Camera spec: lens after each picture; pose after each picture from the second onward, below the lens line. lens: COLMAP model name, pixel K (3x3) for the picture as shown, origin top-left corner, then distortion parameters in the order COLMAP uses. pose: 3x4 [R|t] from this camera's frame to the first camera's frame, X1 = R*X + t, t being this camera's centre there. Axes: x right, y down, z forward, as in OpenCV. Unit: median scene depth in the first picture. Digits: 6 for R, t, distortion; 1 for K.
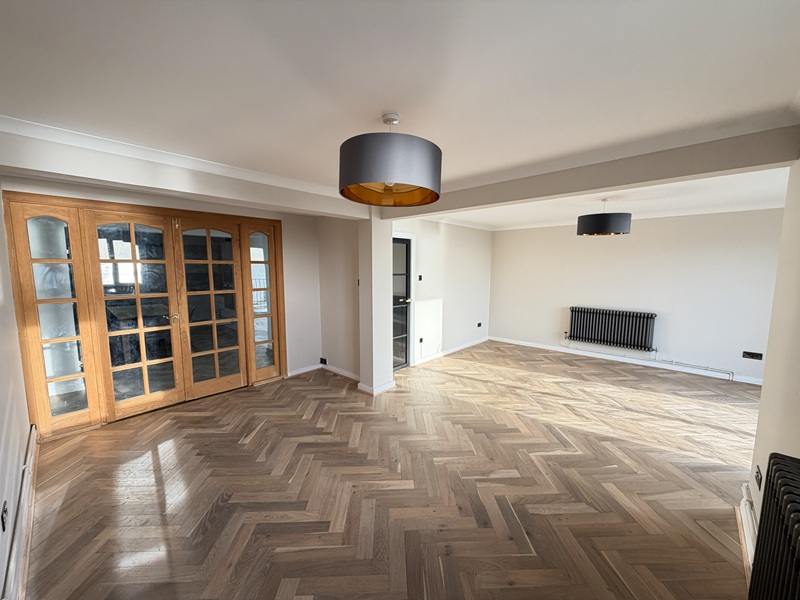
lens RADIAL K [[317.7, 0, 398.4], [0, 317.7, 302.5], [0, 0, 1]] dist [0.001189, 0.000200]
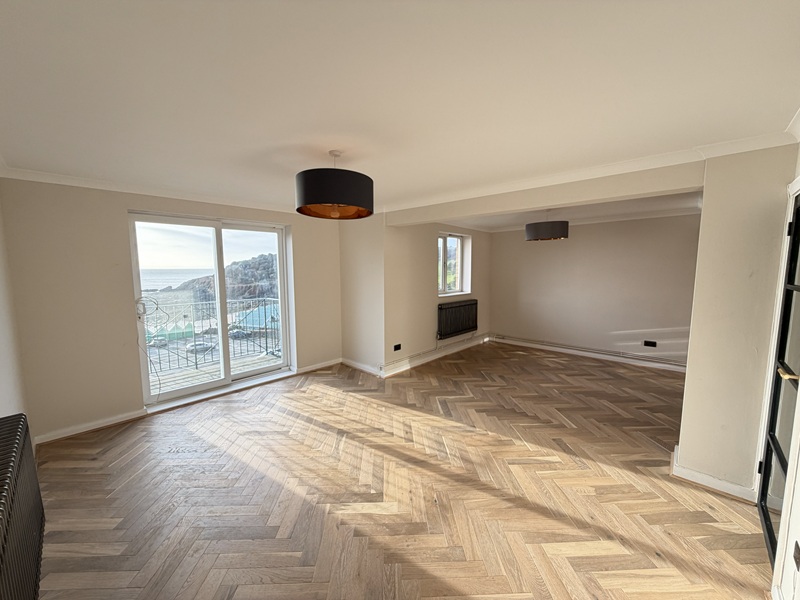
lens RADIAL K [[319.9, 0, 401.9], [0, 319.9, 298.9], [0, 0, 1]] dist [0.002459, 0.000232]
pose [[-0.999903, 0.002704, -0.013660, 0.517089], [-0.000232, 0.977604, 0.210451, -0.180506], [0.013923, 0.210433, -0.977509, 1.591192]]
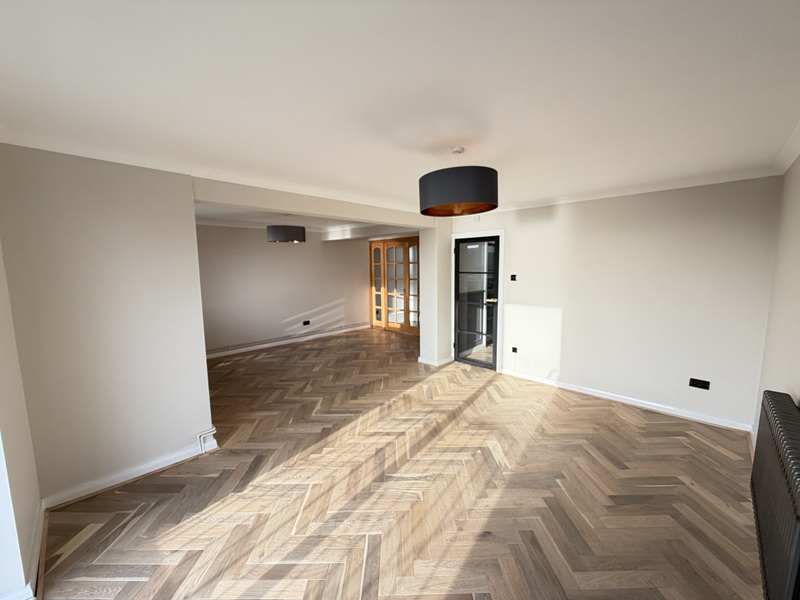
lens RADIAL K [[317.7, 0, 398.4], [0, 317.7, 302.5], [0, 0, 1]] dist [0.001189, 0.000200]
pose [[-0.020325, 0.116627, -0.992968, 1.215621], [-0.101238, 0.987828, 0.118095, -0.103441], [0.994655, 0.102926, -0.008271, 0.895594]]
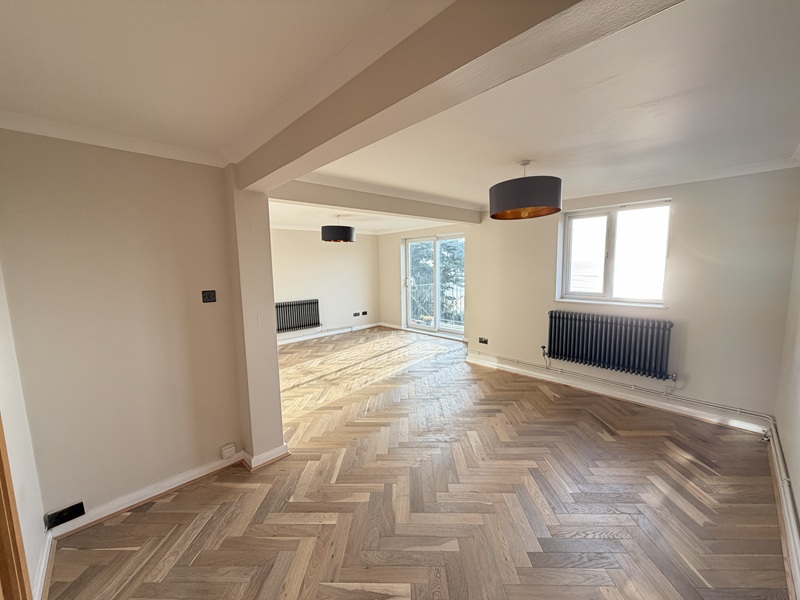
lens RADIAL K [[317.7, 0, 398.4], [0, 317.7, 302.5], [0, 0, 1]] dist [0.001189, 0.000200]
pose [[0.052782, -0.118584, 0.991540, -0.703195], [0.129790, 0.985317, 0.110931, -0.074448], [-0.990136, 0.122837, 0.067398, 0.675847]]
